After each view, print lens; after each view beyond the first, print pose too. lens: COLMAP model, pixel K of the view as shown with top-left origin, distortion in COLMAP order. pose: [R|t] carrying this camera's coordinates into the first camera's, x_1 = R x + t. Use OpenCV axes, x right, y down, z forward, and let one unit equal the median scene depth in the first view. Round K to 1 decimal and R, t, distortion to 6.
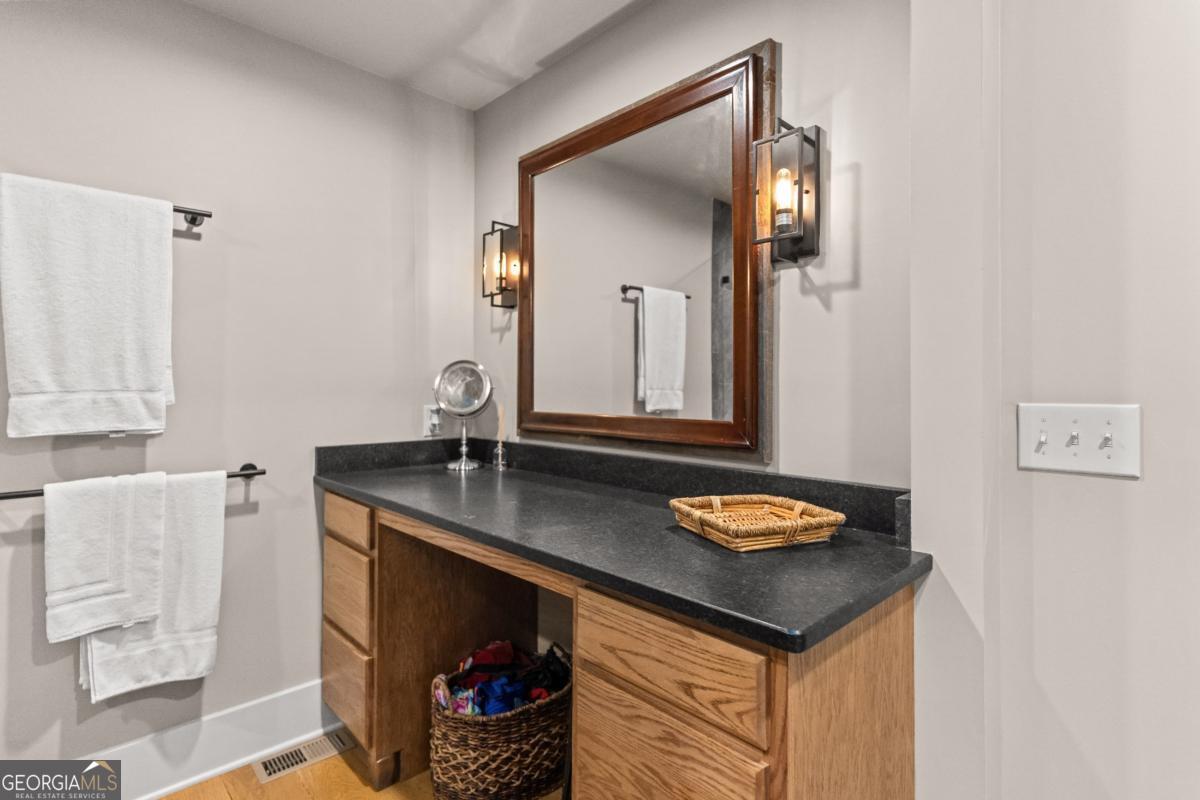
lens RADIAL K [[570.9, 0, 602.0], [0, 570.9, 390.9], [0, 0, 1]] dist [0.001149, -0.000276]
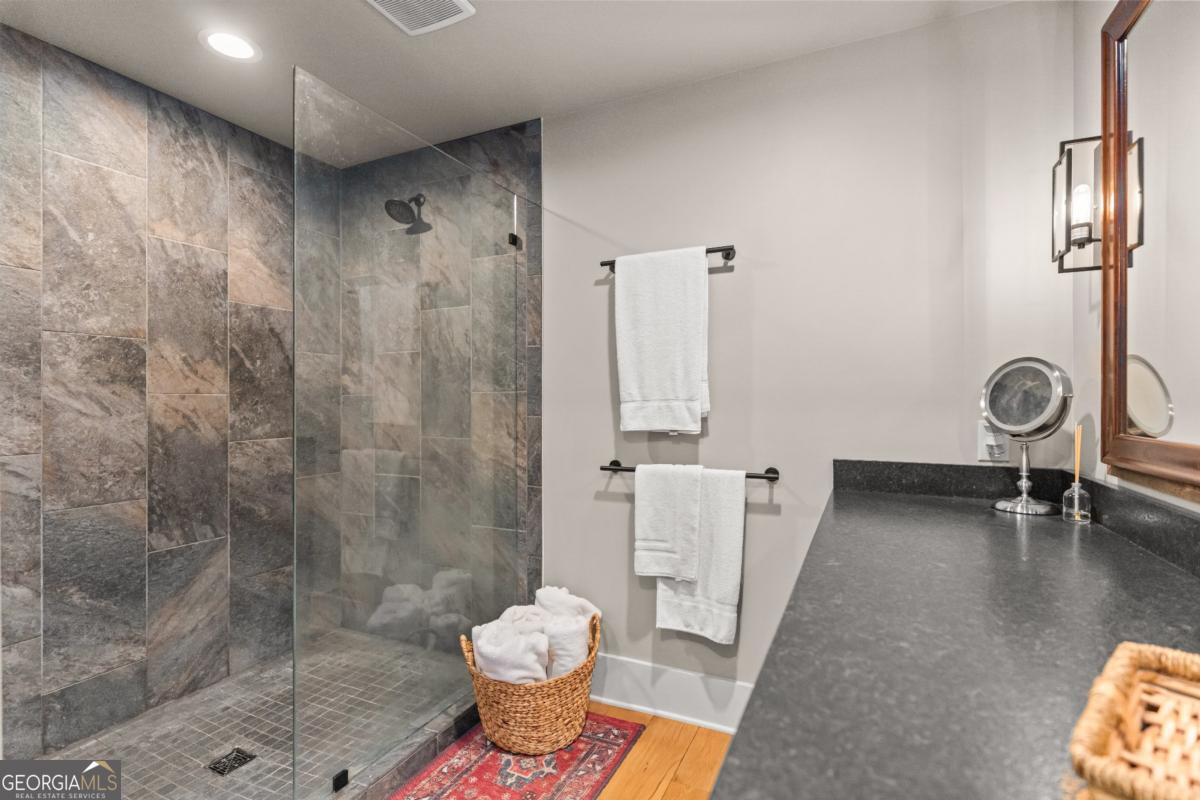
lens RADIAL K [[570.9, 0, 601.4], [0, 570.9, 403.7], [0, 0, 1]] dist [0.001149, -0.000276]
pose [[0.354819, 0.004939, -0.934922, 0.312111], [-0.003161, 0.999987, 0.004083, 0.003207], [0.934930, 0.001507, 0.354830, 0.357718]]
